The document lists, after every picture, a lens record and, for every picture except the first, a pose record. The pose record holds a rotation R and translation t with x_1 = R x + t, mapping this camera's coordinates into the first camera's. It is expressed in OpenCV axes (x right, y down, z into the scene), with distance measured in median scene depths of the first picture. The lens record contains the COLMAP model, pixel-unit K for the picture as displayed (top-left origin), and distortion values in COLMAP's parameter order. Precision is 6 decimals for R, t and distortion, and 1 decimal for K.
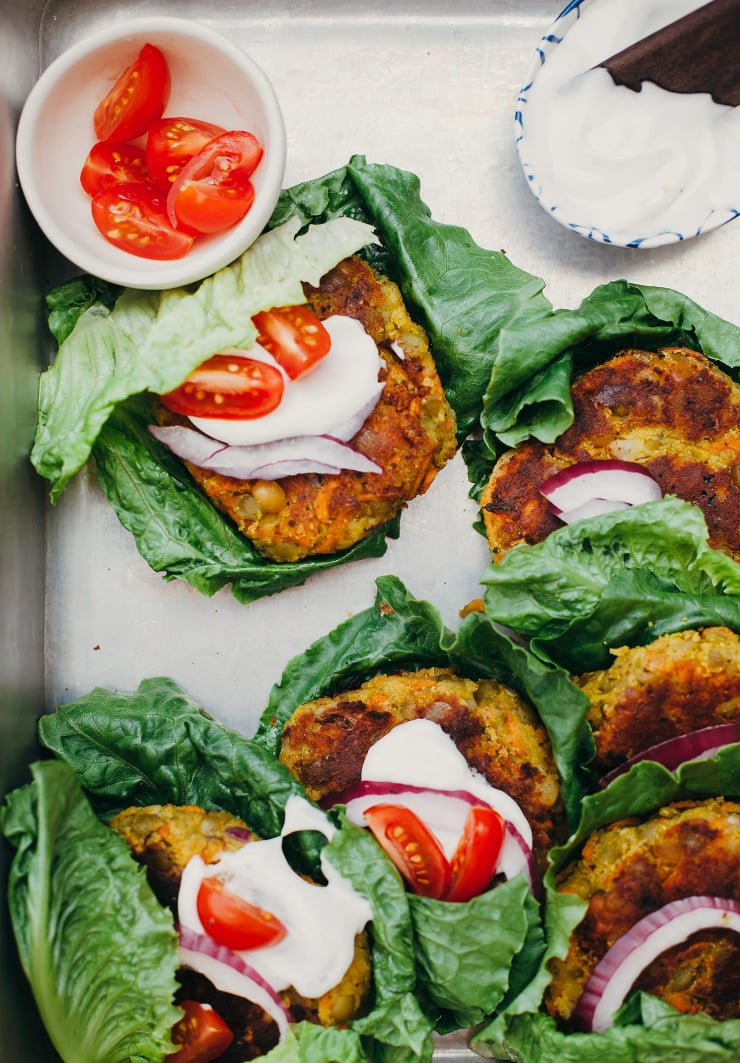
lens RADIAL K [[1741.4, 0, 372.3], [0, 1741.4, 536.2], [0, 0, 1]] dist [-0.231492, 0.000000]
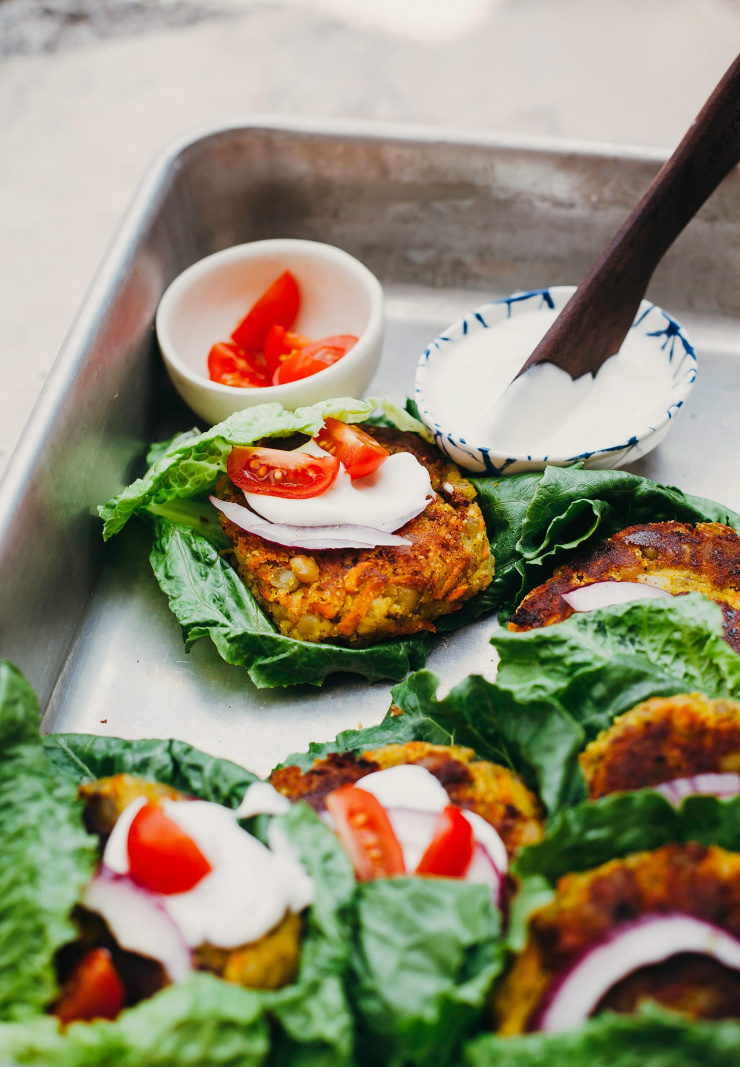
lens RADIAL K [[1748.0, 0, 368.6], [0, 1748.0, 533.9], [0, 0, 1]] dist [-0.231492, 0.000000]
pose [[0.979743, 0.112414, -0.165730, 0.151534], [-0.194262, 0.734506, -0.650203, 0.642848], [0.048637, 0.669227, 0.741465, 0.210471]]
